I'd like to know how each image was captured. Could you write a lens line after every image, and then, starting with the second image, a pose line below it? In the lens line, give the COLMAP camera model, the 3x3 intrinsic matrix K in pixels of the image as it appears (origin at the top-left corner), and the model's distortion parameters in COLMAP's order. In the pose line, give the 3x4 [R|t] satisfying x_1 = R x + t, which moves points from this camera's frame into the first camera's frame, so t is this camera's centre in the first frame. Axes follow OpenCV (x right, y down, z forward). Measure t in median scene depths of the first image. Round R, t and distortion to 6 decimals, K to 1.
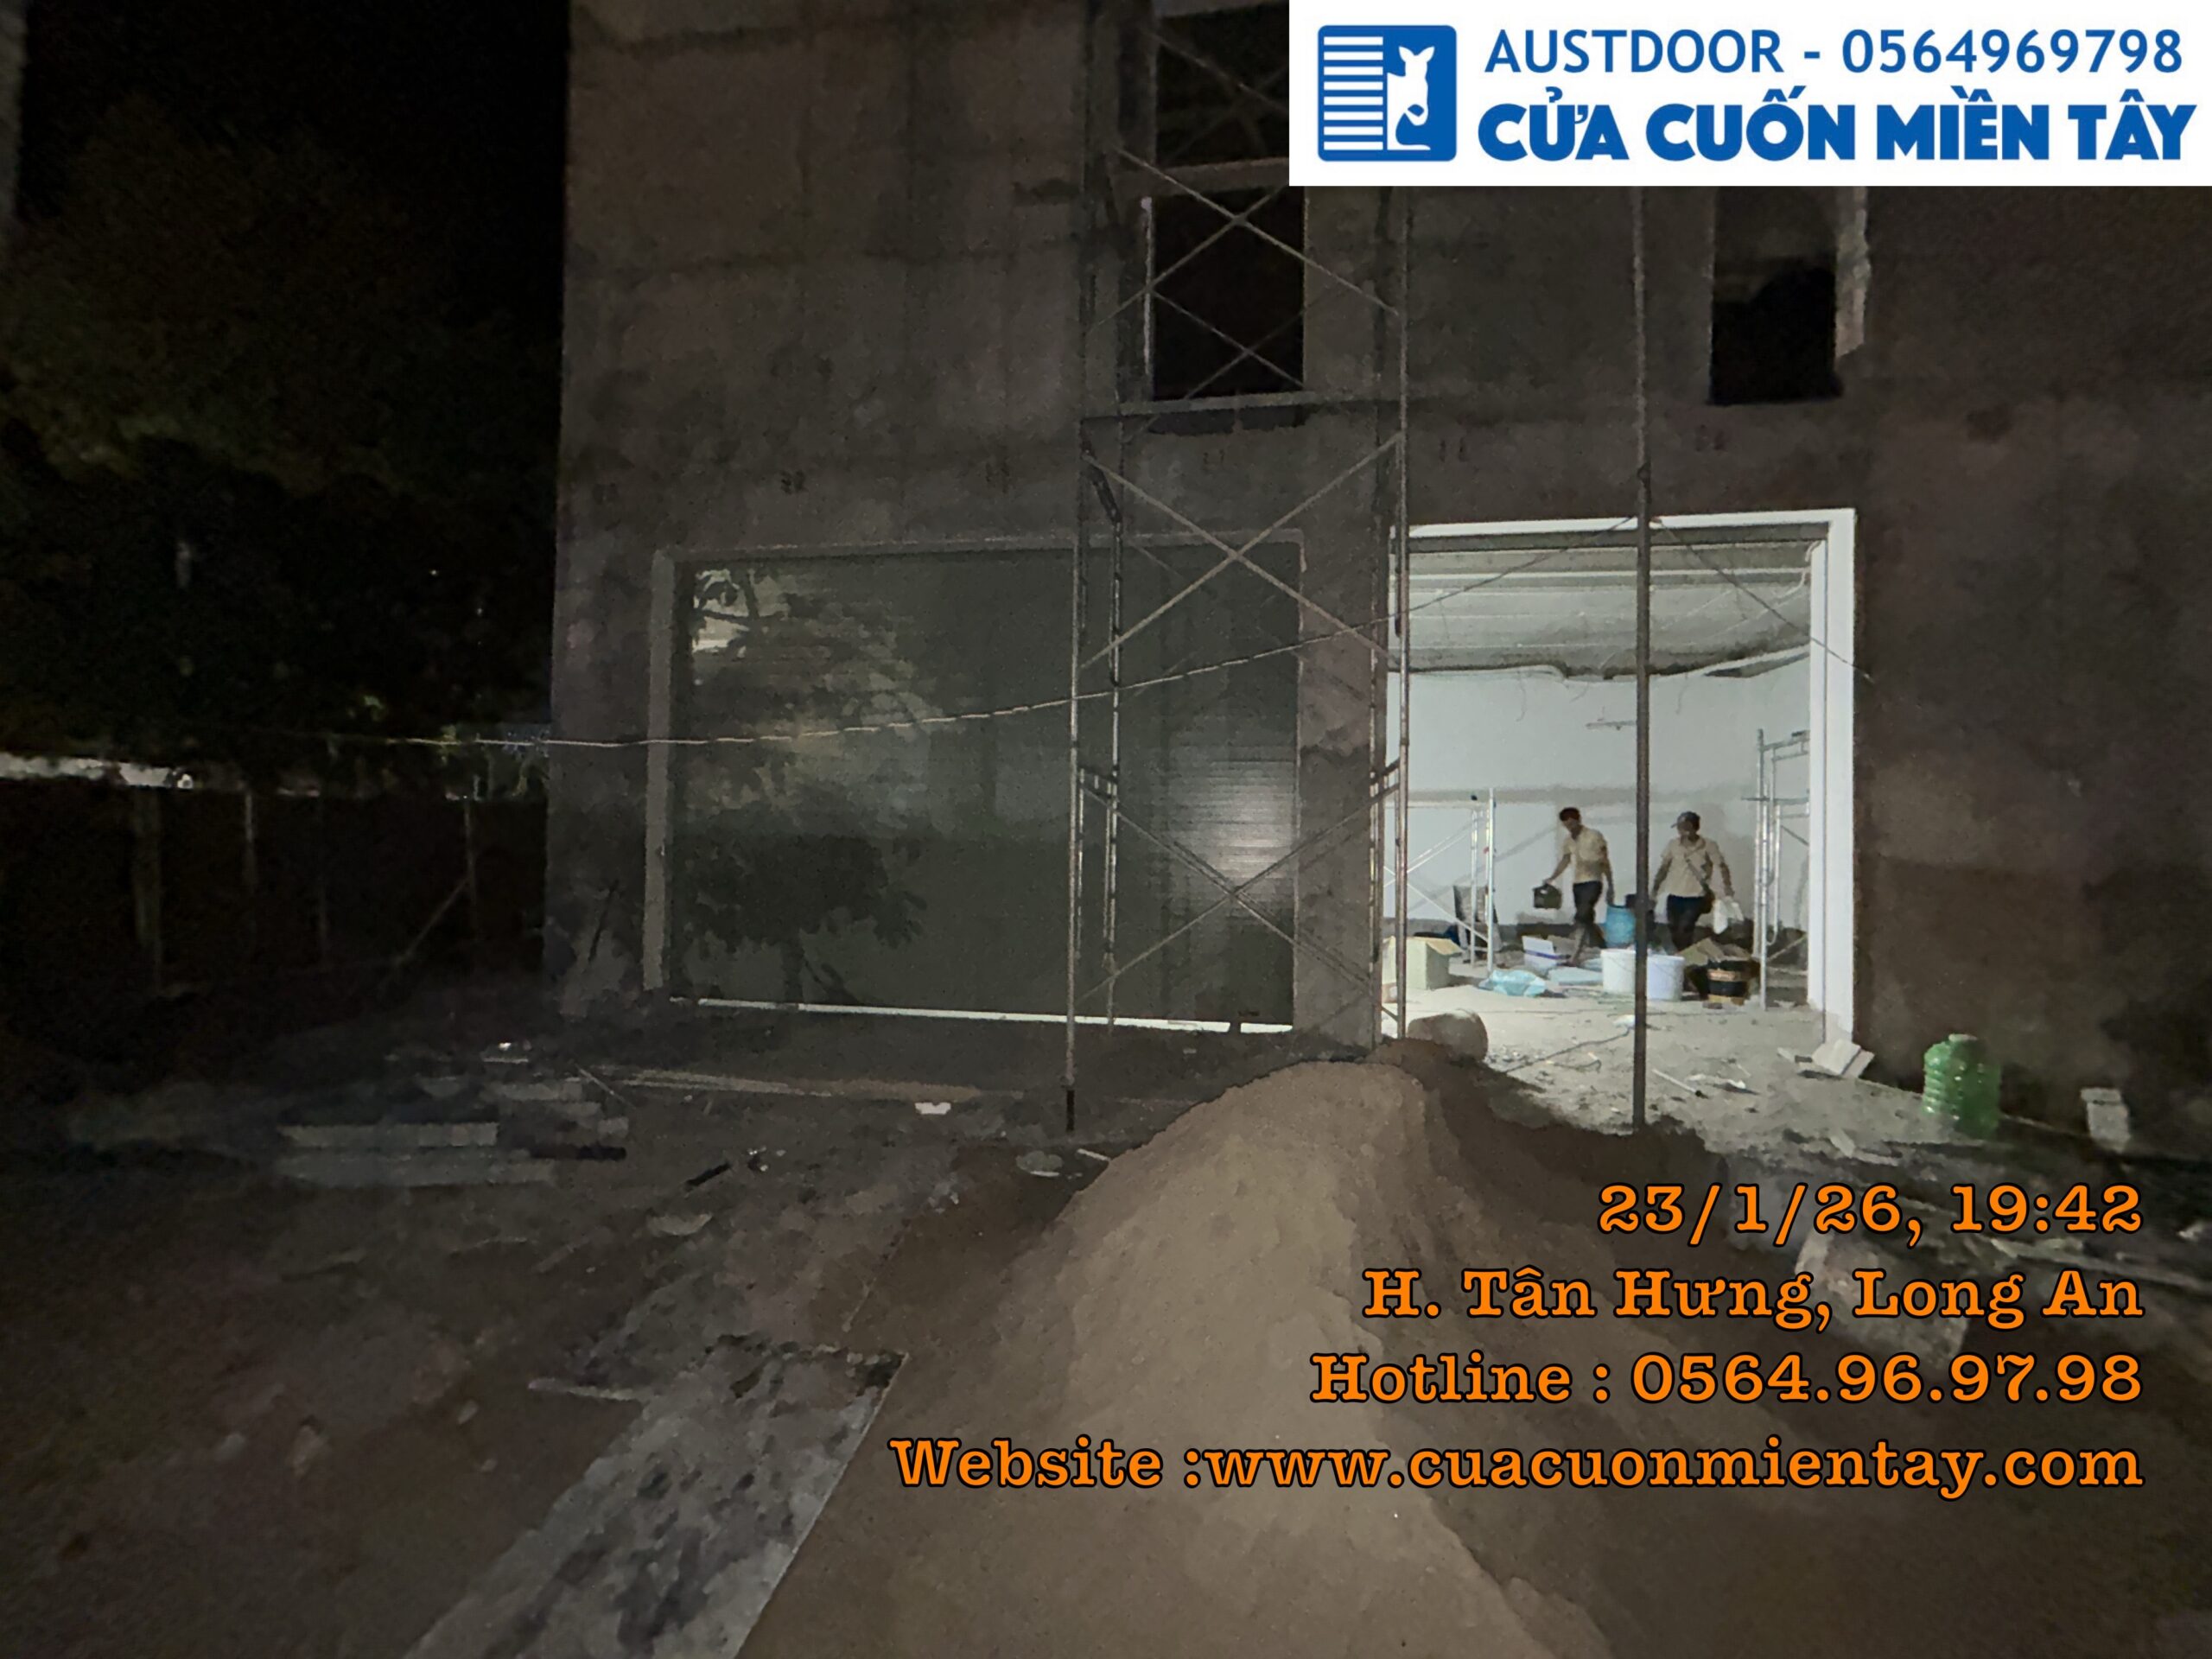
lens RADIAL K [[867.5, 0, 1106.0], [0, 867.5, 829.5], [0, 0, 1]] dist [0.020714, 0.000113]
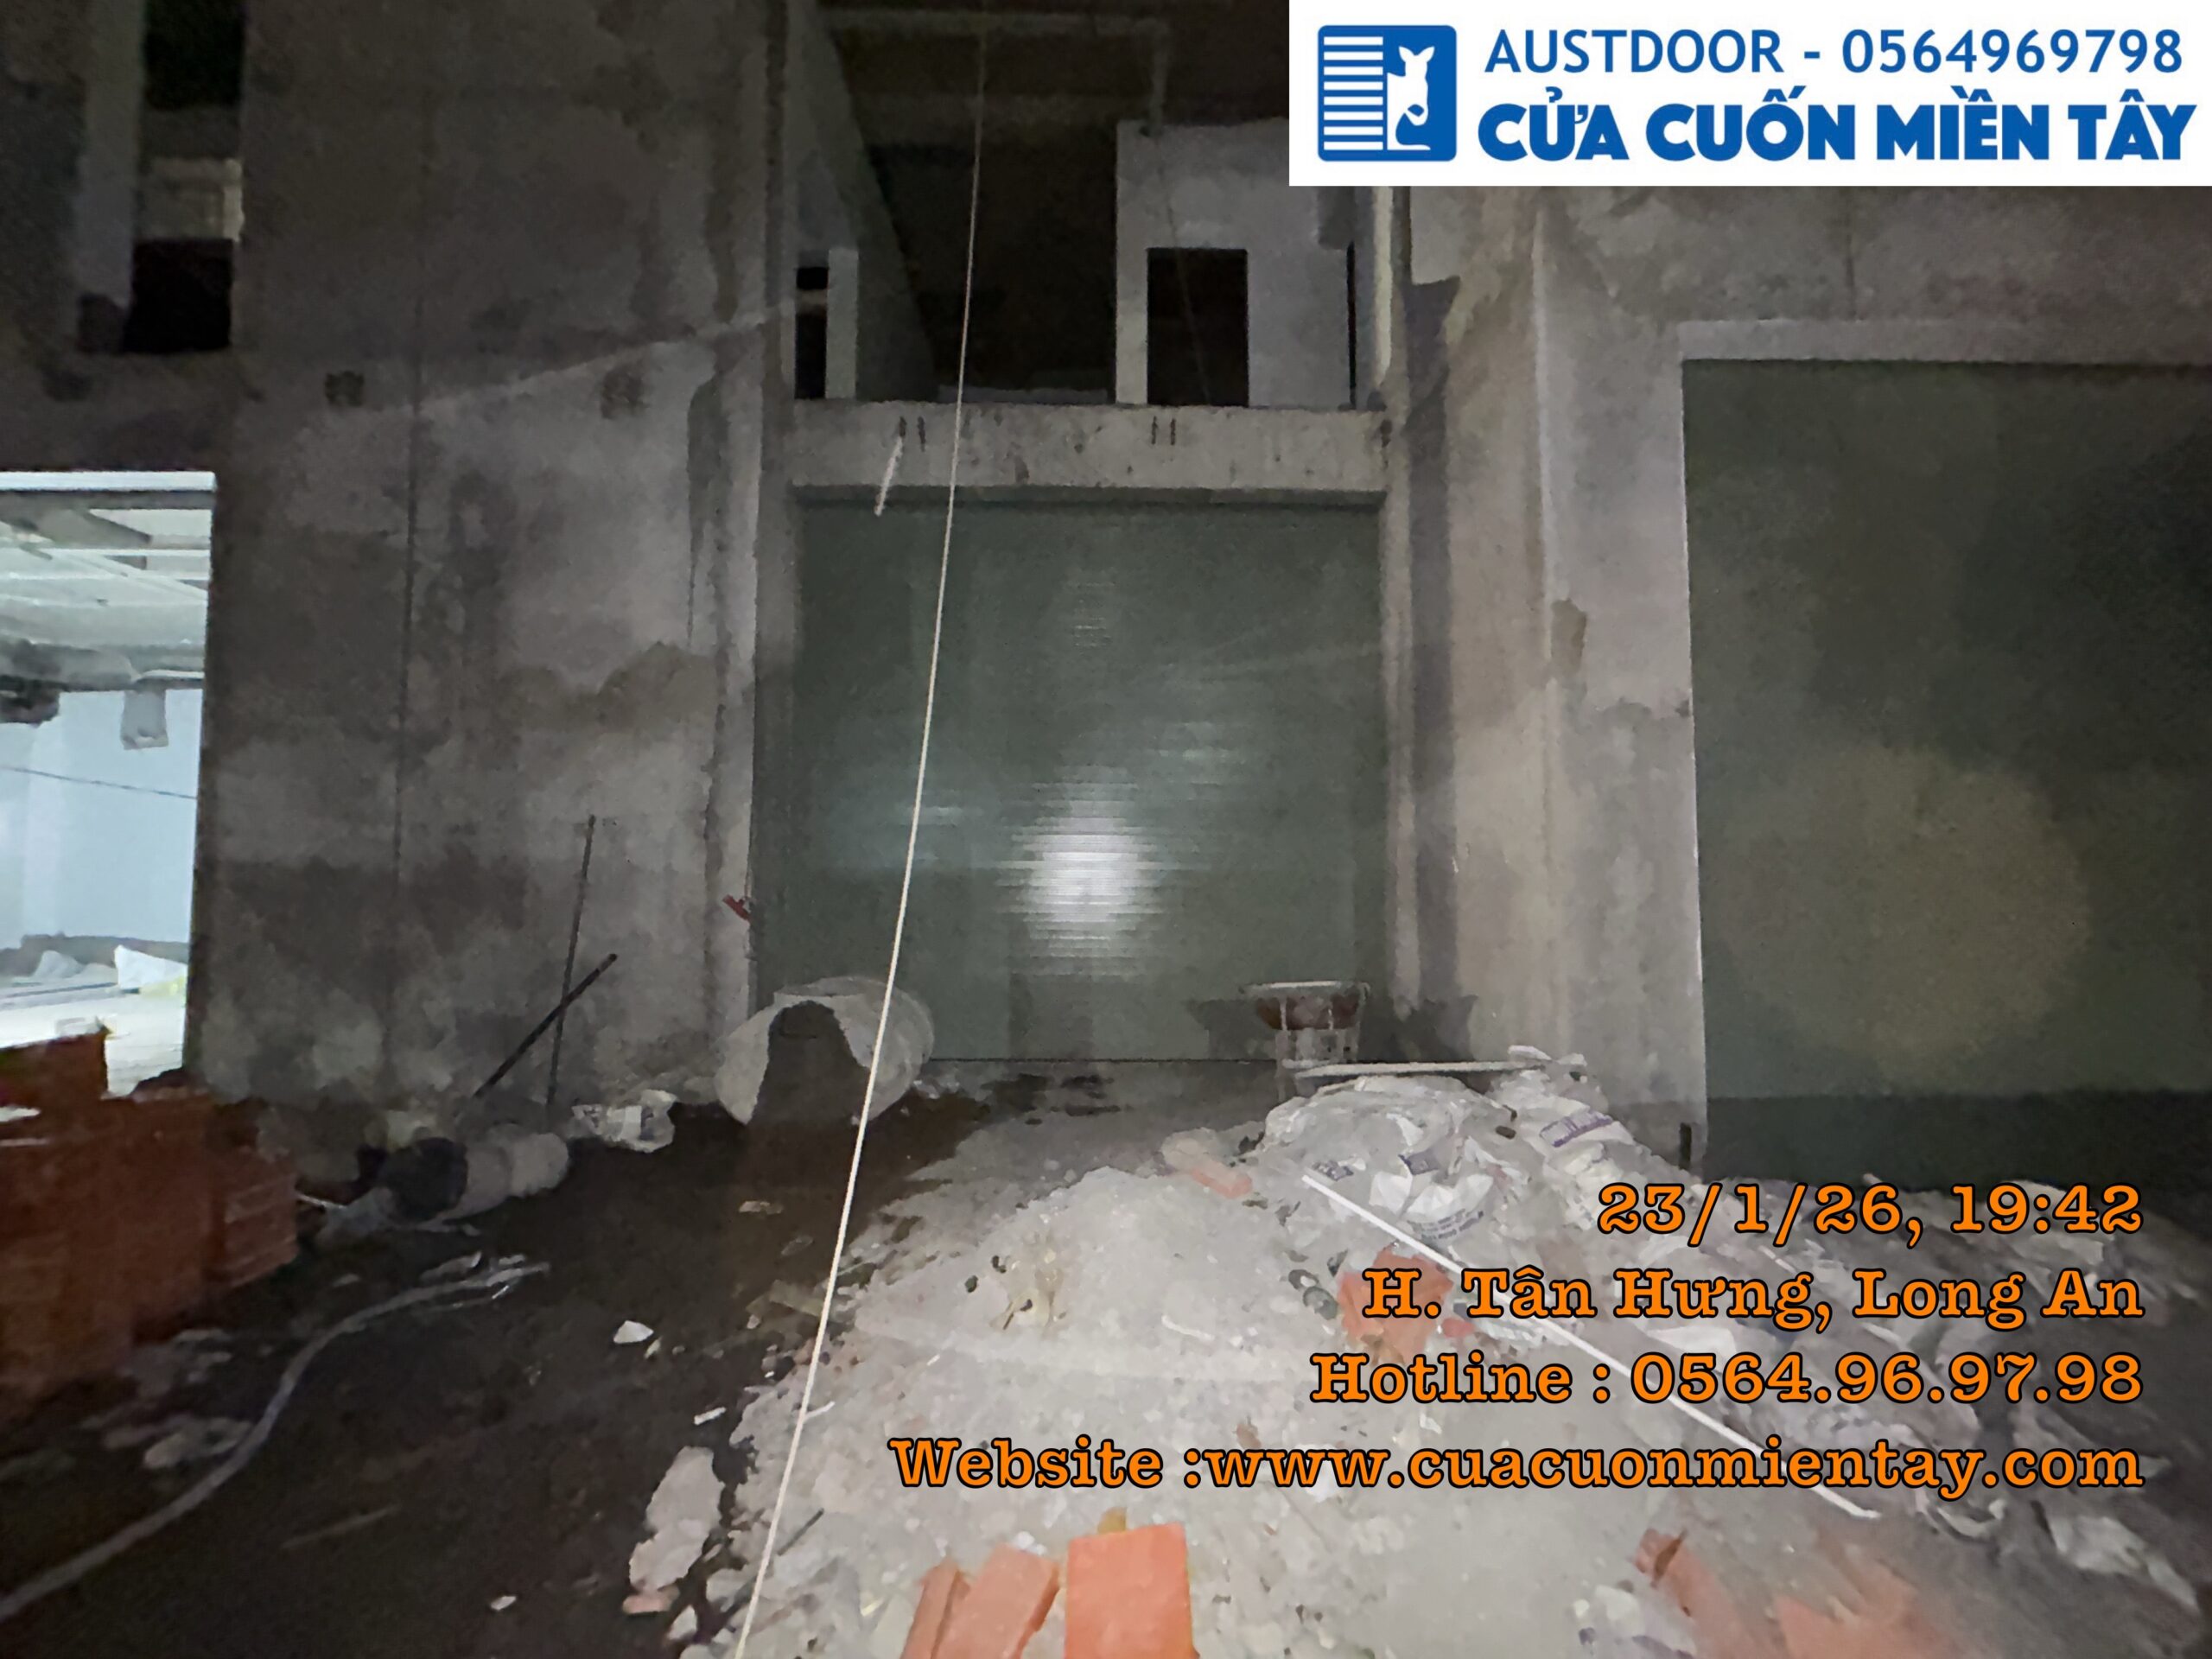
lens RADIAL K [[867.5, 0, 1106.0], [0, 867.5, 829.5], [0, 0, 1]] dist [0.020714, 0.000113]
pose [[0.999998, 0.000480, 0.001697, 0.244551], [-0.000480, 1.000000, -0.000208, 0.001058], [-0.001697, 0.000207, 0.999999, 0.009730]]
